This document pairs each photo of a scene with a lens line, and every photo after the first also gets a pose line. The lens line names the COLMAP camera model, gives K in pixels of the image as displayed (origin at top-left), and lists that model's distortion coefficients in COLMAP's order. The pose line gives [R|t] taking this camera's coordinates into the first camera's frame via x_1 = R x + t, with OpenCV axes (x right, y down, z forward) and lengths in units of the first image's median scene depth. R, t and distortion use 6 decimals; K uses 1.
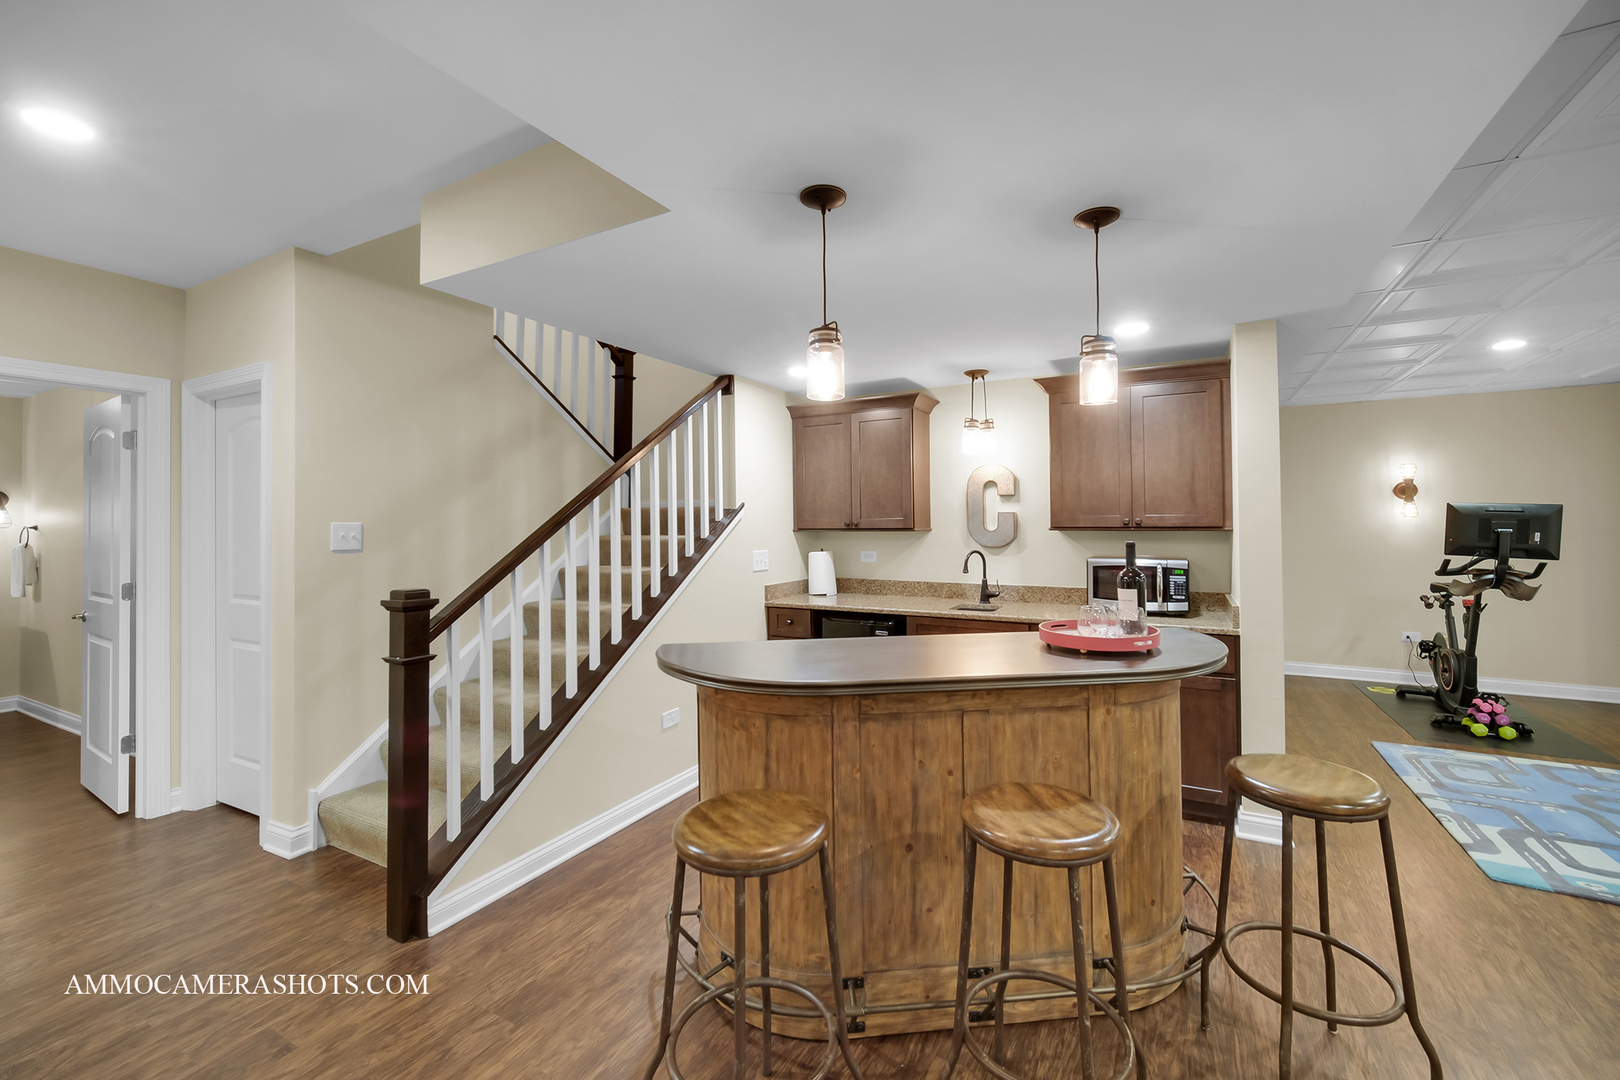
lens RADIAL K [[662.3, 0, 819.4], [0, 662.3, 510.7], [0, 0, 1]] dist [-0.001421, 0.000159]
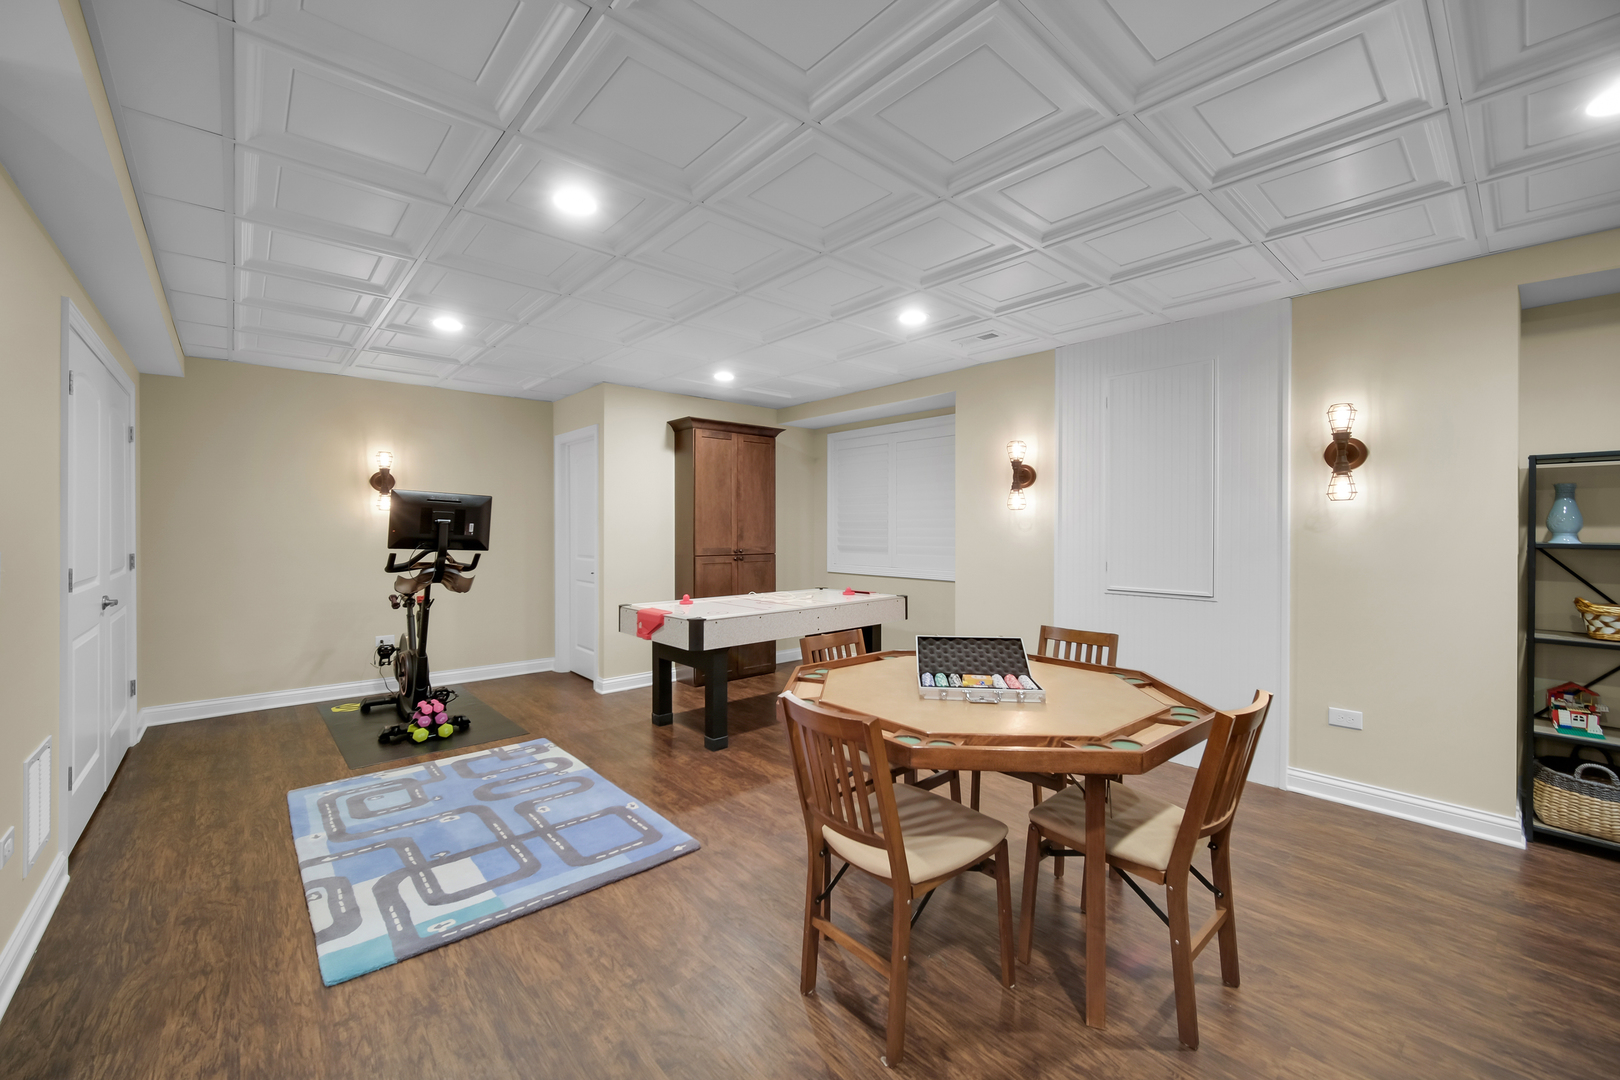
lens RADIAL K [[643.8, 0, 834.5], [0, 643.8, 528.0], [0, 0, 1]] dist [-0.000592, -0.000067]
pose [[0.327852, 0.006117, 0.944709, 0.339558], [-0.021602, 0.999766, 0.001023, 0.026434], [-0.944482, -0.020743, 0.327907, 0.161144]]
